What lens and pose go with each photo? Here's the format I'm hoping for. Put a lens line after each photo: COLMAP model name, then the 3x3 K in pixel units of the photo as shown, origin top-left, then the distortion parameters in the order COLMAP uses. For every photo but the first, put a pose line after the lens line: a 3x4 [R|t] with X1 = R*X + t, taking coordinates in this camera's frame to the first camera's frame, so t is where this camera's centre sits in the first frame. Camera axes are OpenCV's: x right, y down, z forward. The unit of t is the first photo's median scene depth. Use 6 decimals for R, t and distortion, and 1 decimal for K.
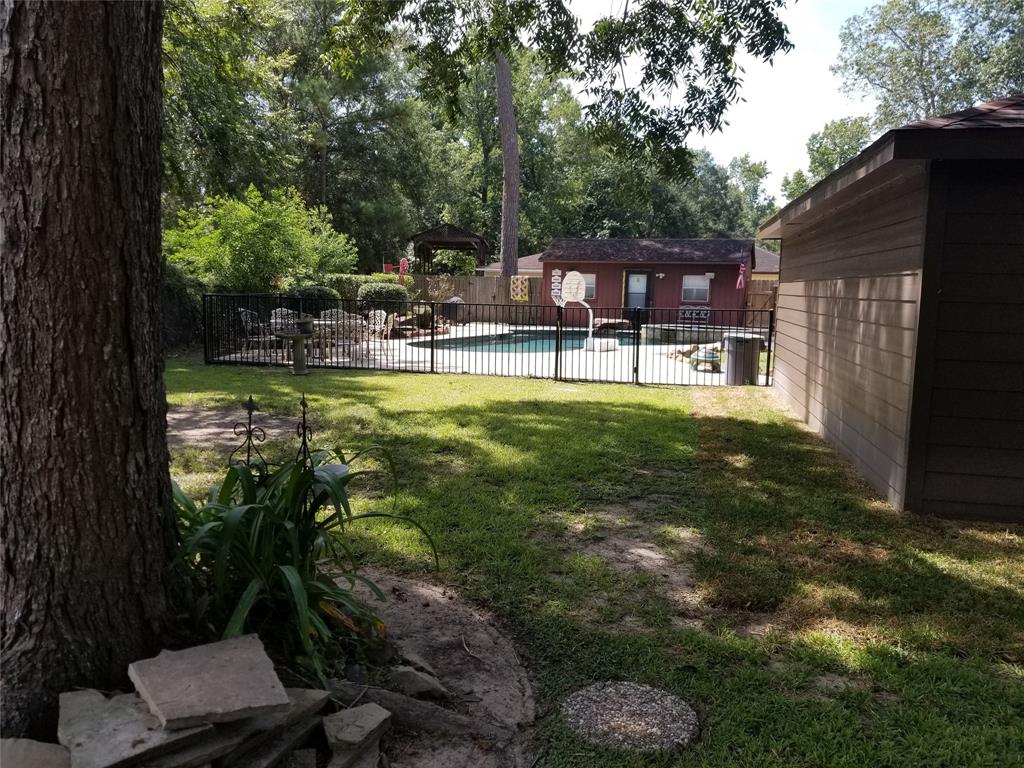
lens RADIAL K [[779.0, 0, 505.5], [0, 779.0, 393.9], [0, 0, 1]] dist [0.018973, -0.038427]
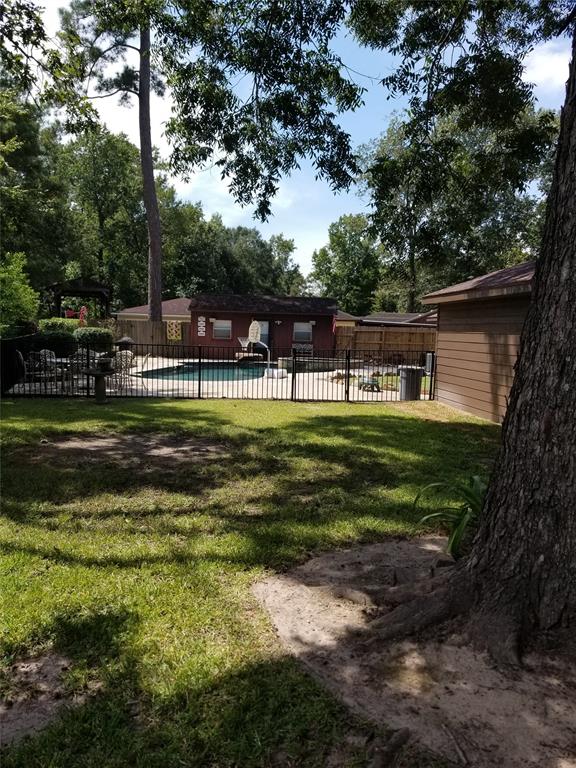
lens RADIAL K [[584.2, 0, 289.4], [0, 584.2, 402.8], [0, 0, 1]] dist [0.018973, -0.038427]
pose [[0.941986, -0.034571, 0.333867, -0.167768], [0.036283, 0.999341, 0.001108, -0.009004], [-0.333685, 0.011070, 0.942619, 0.005464]]
